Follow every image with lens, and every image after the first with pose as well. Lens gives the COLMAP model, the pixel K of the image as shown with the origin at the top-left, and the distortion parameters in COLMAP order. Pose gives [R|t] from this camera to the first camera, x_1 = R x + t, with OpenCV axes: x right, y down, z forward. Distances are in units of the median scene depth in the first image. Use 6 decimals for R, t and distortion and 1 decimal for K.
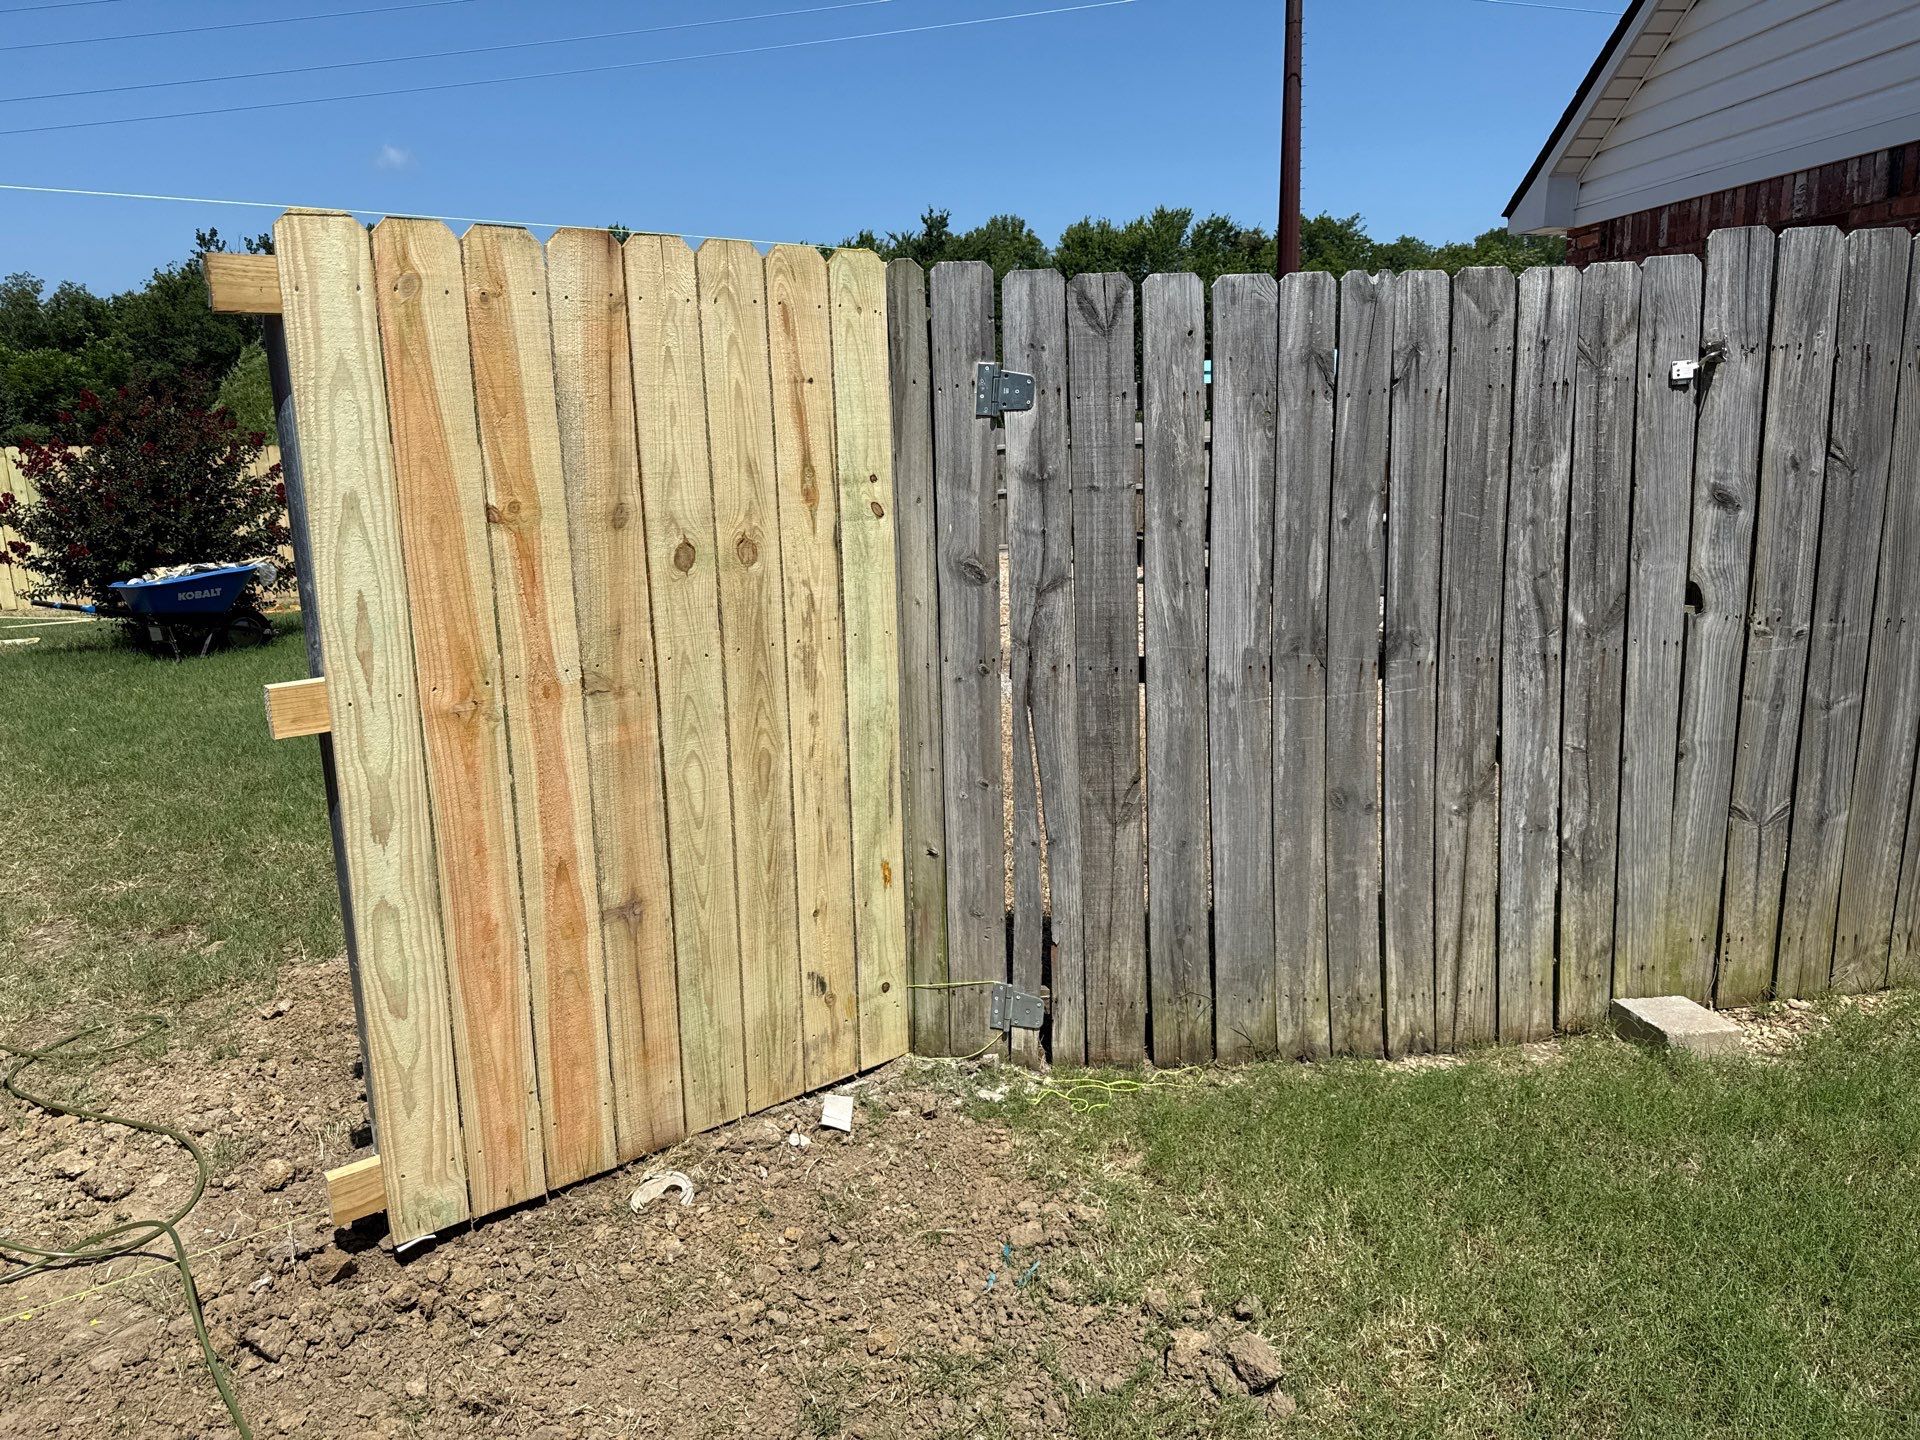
lens RADIAL K [[1333.3, 0, 968.2], [0, 1333.3, 709.8], [0, 0, 1]] dist [0.186961, -0.393956]
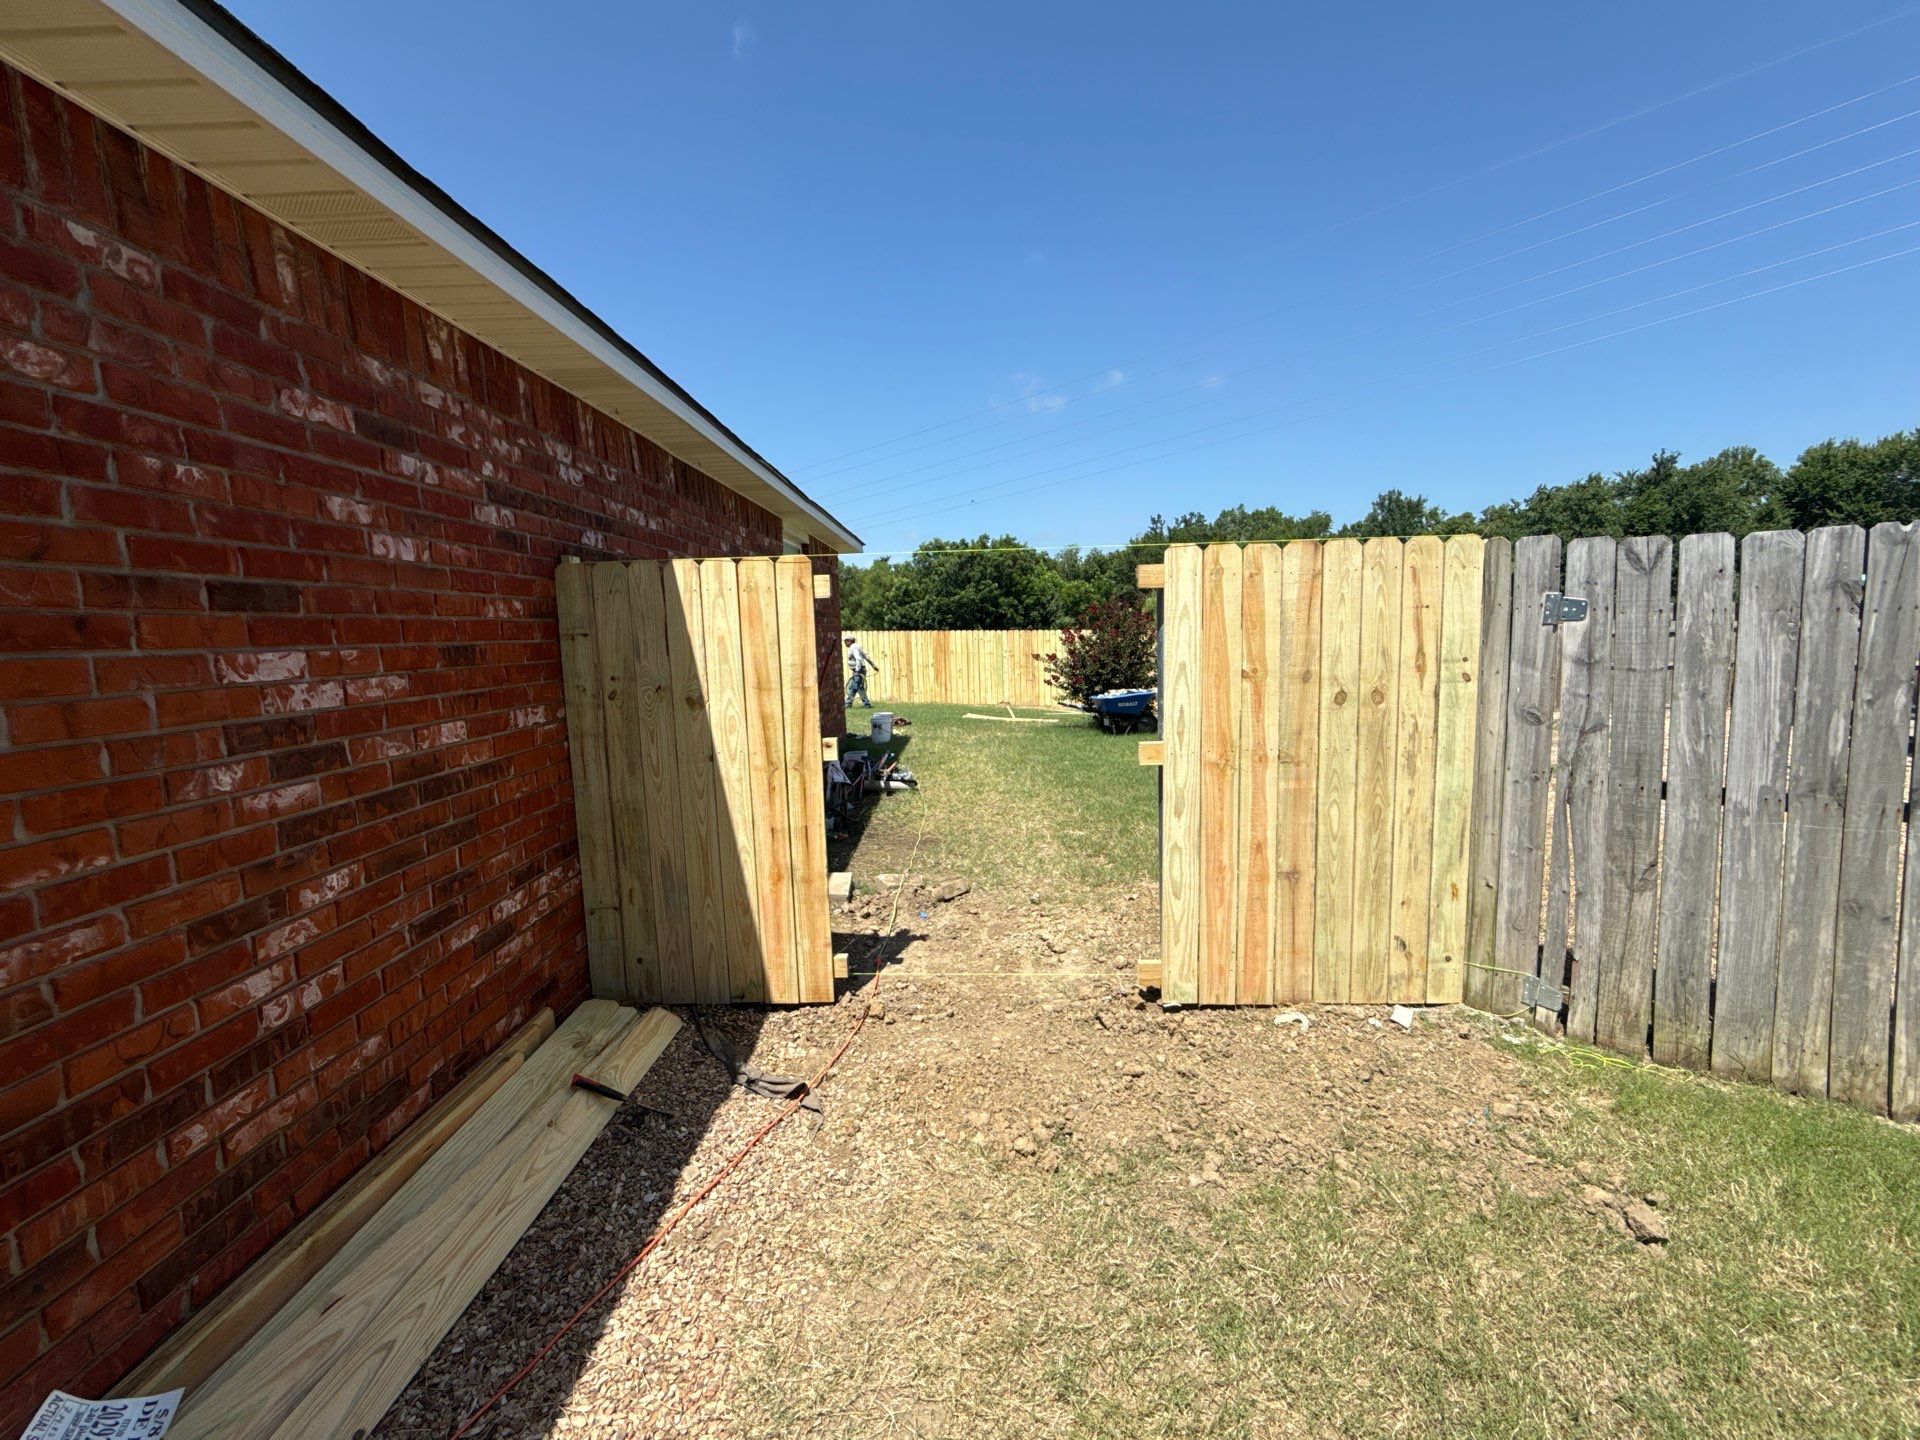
lens RADIAL K [[812.8, 0, 962.1], [0, 812.8, 721.5], [0, 0, 1]] dist [-0.000067, -0.000016]
pose [[0.749493, 0.077395, -0.657472, 0.139642], [-0.128076, 0.991331, -0.029306, 0.021519], [0.649505, 0.106171, 0.752909, -0.209180]]
